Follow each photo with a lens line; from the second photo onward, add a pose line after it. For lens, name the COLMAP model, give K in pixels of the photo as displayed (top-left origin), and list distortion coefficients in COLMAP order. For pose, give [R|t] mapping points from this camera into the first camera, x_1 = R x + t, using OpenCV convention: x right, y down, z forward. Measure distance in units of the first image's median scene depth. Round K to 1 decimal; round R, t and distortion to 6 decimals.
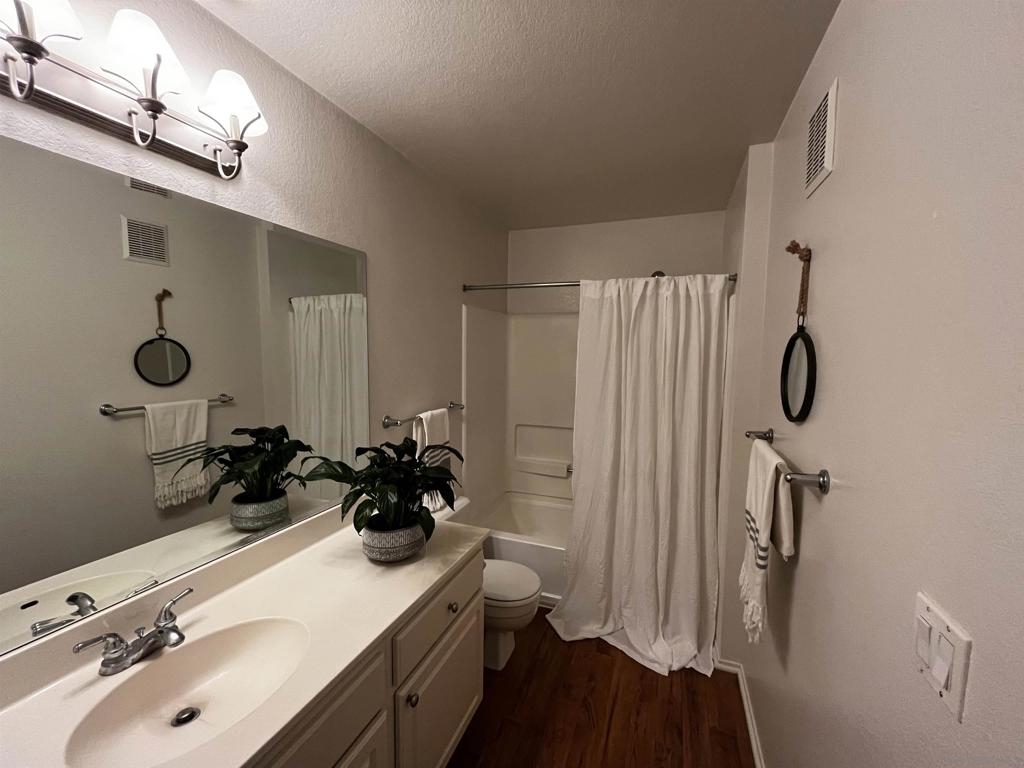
lens RADIAL K [[419.2, 0, 510.0], [0, 419.2, 386.0], [0, 0, 1]] dist [-0.000221, -0.000495]
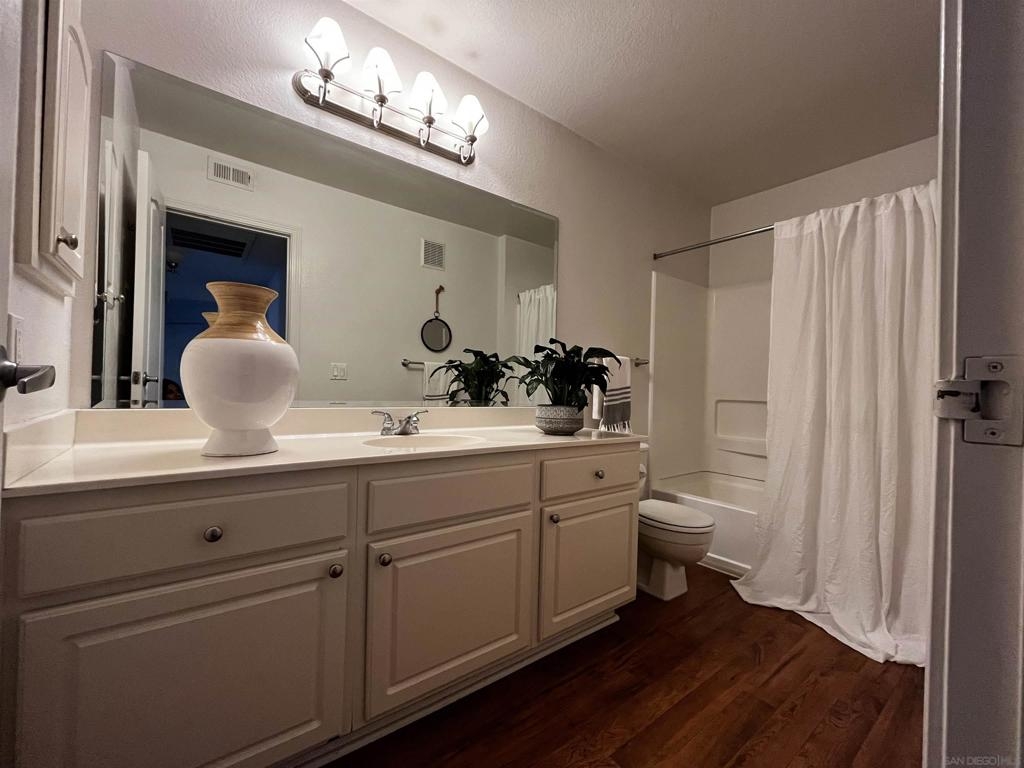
lens RADIAL K [[419.2, 0, 509.0], [0, 419.2, 384.1], [0, 0, 1]] dist [-0.000221, -0.000495]
pose [[0.854743, 0.008957, -0.518974, 0.156293], [-0.061013, 0.994653, -0.083321, 0.240469], [0.515453, 0.102882, 0.850720, -0.095177]]
